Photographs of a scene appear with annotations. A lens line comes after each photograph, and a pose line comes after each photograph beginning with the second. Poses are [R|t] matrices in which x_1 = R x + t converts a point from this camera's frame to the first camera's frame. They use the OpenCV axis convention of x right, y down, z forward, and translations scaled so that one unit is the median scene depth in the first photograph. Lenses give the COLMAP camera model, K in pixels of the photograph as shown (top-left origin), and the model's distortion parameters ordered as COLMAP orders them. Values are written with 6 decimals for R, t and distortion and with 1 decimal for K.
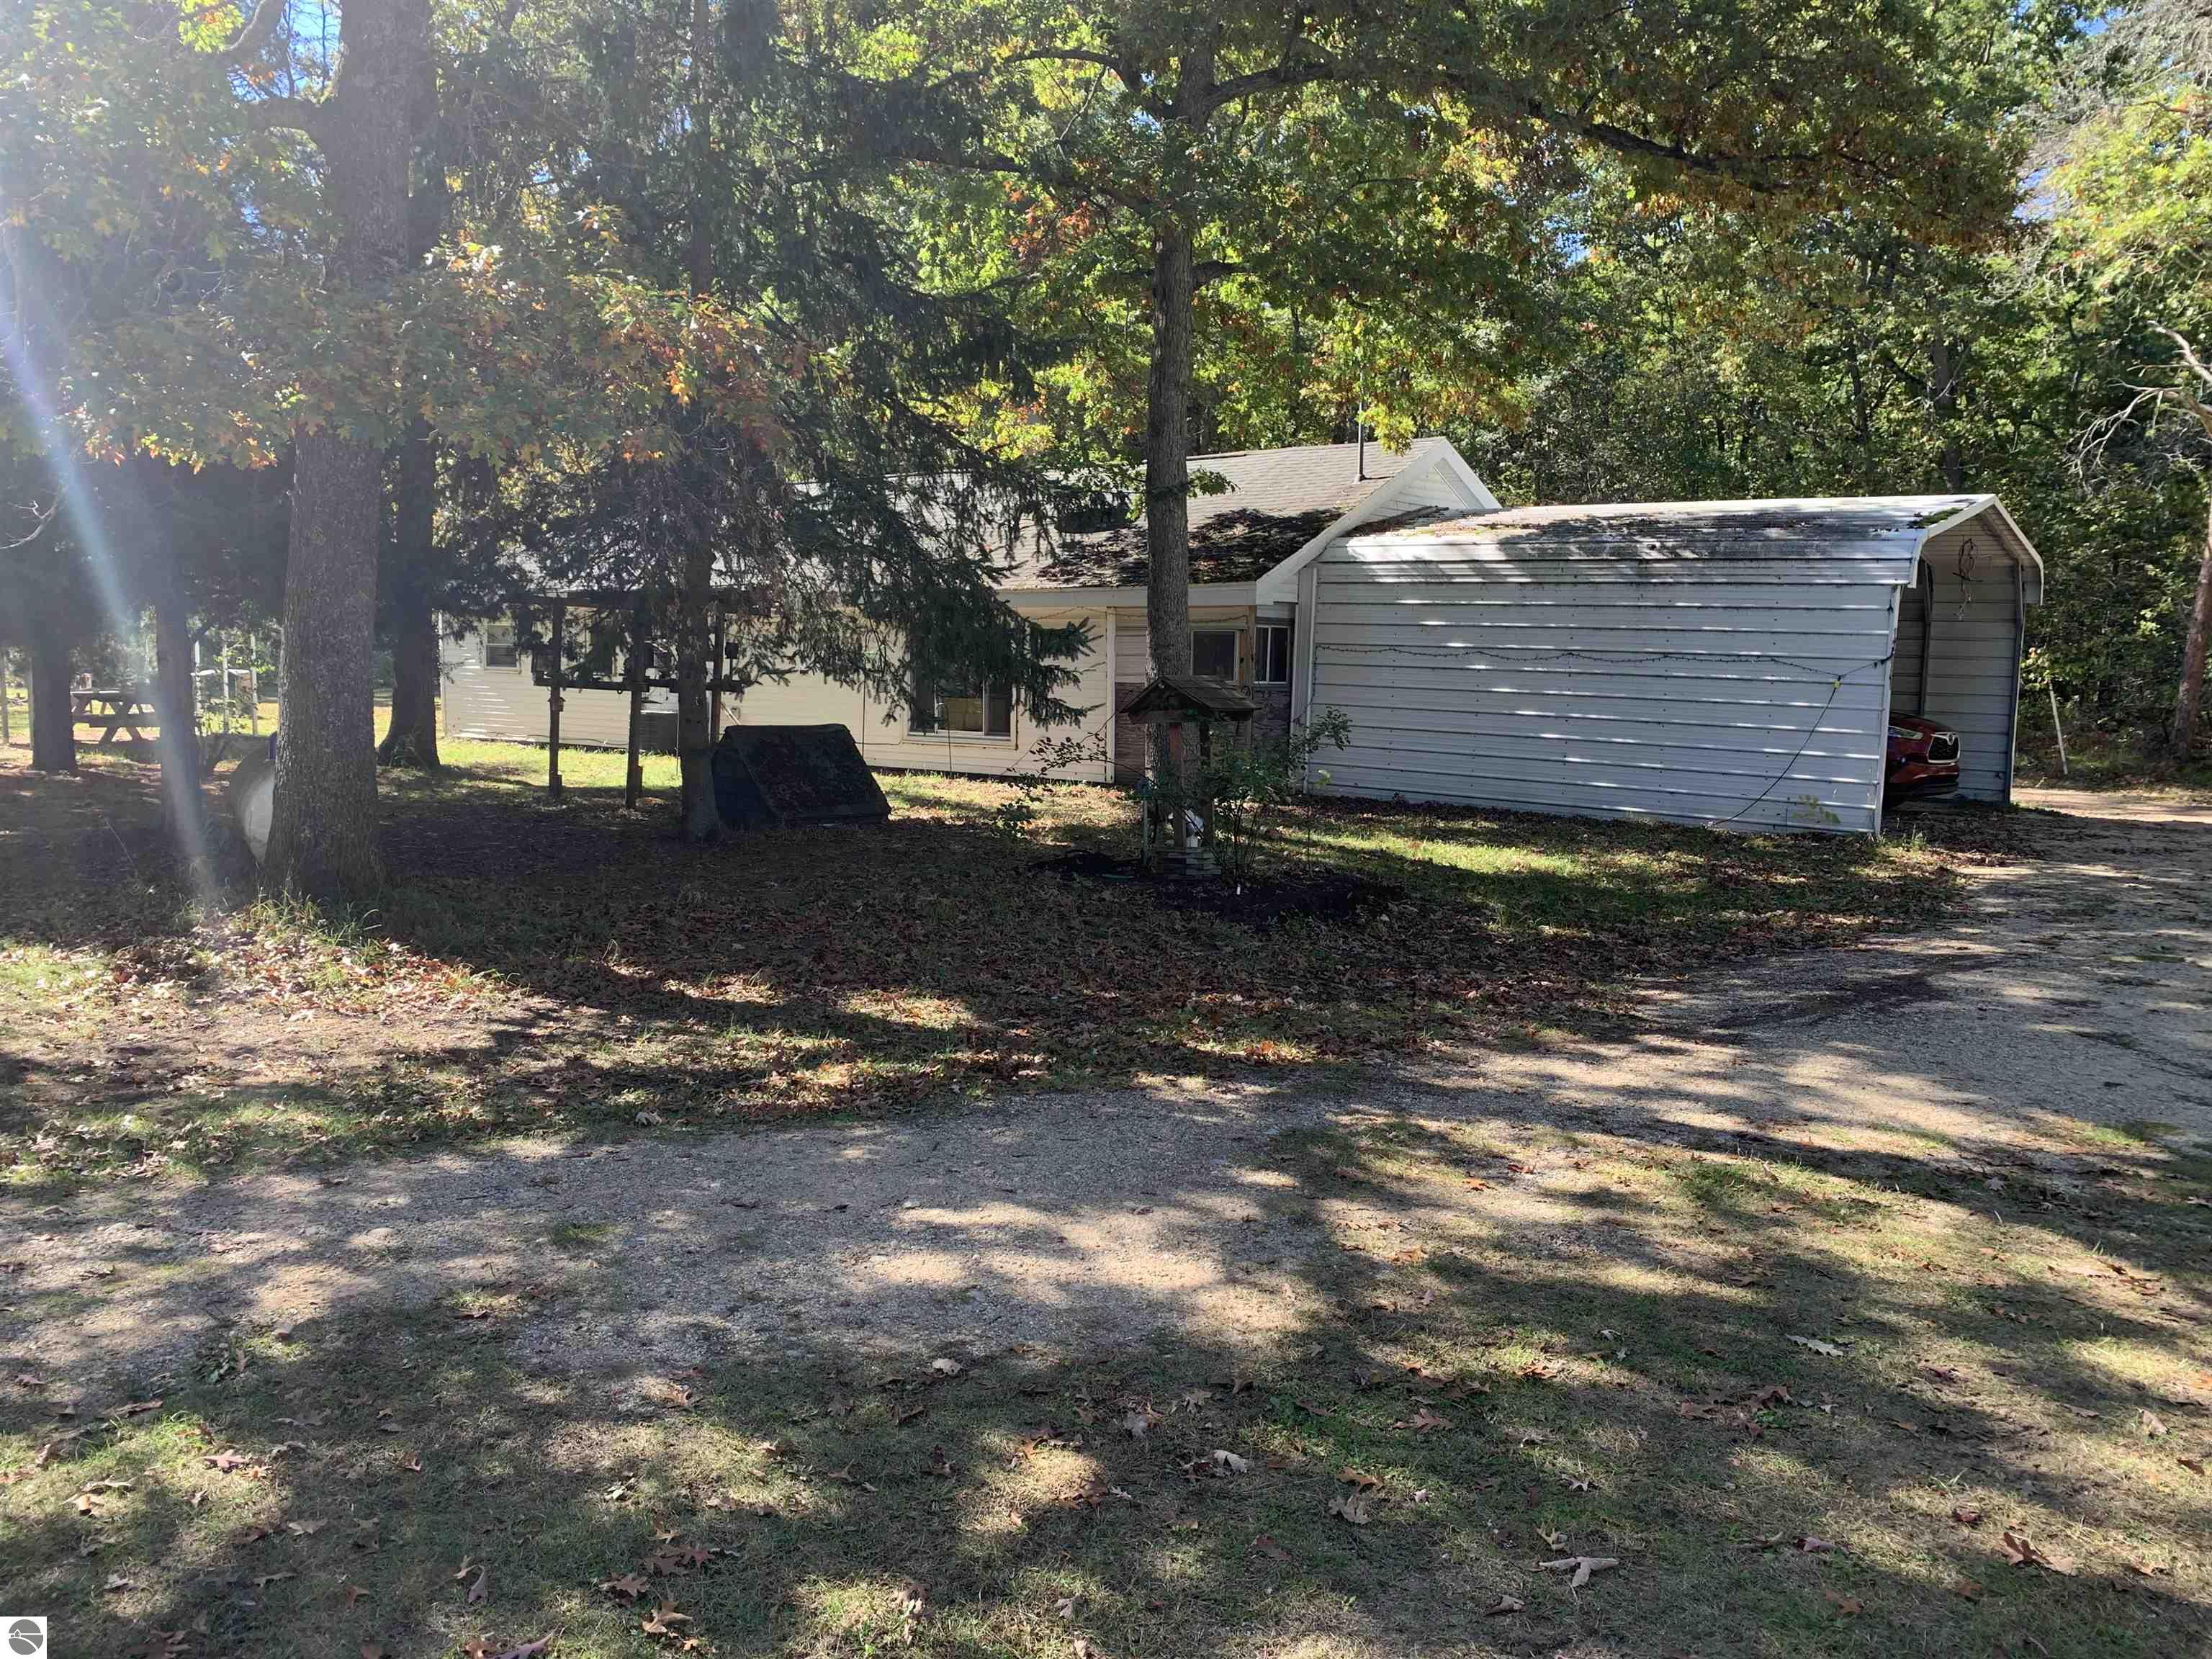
lens RADIAL K [[1696.1, 0, 1109.4], [0, 1696.1, 818.4], [0, 0, 1]] dist [0.006248, 0.001181]
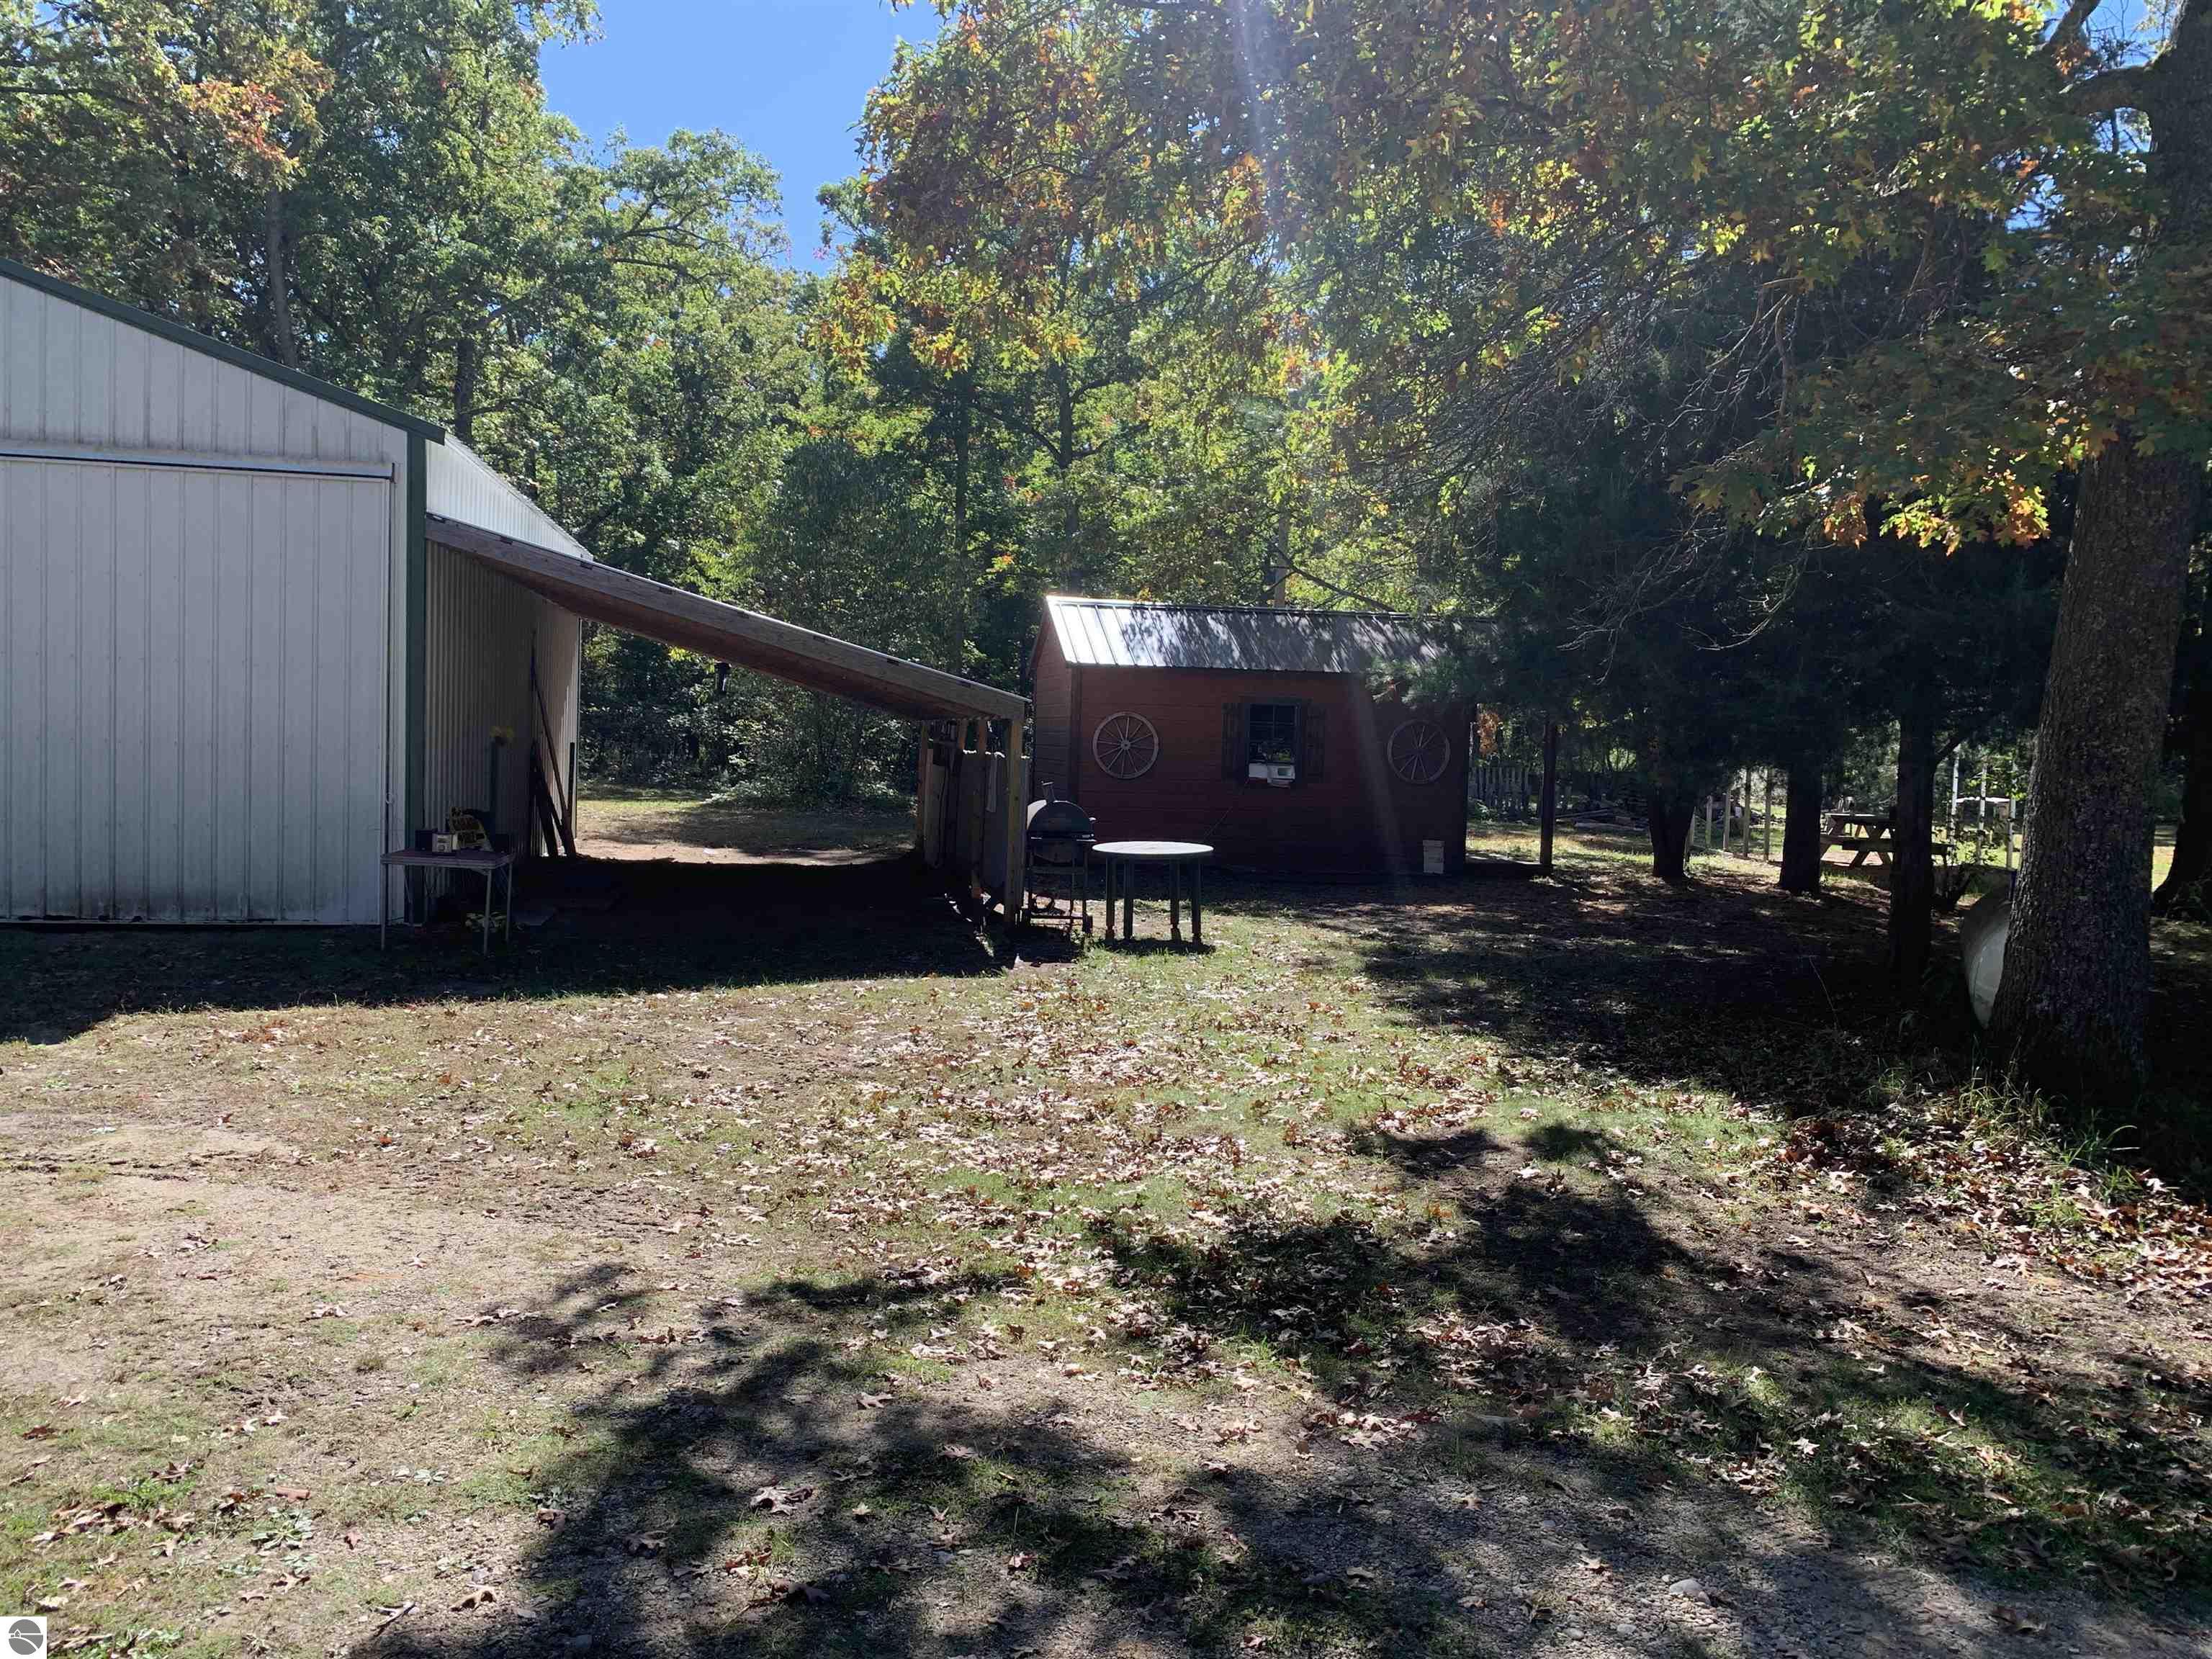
lens RADIAL K [[1696.1, 0, 1110.5], [0, 1696.1, 813.8], [0, 0, 1]] dist [0.006248, 0.001181]
pose [[0.575265, 0.039411, -0.817017, -0.106781], [-0.103772, 0.994284, -0.025105, -0.015467], [0.811358, 0.099226, 0.576067, 0.241376]]
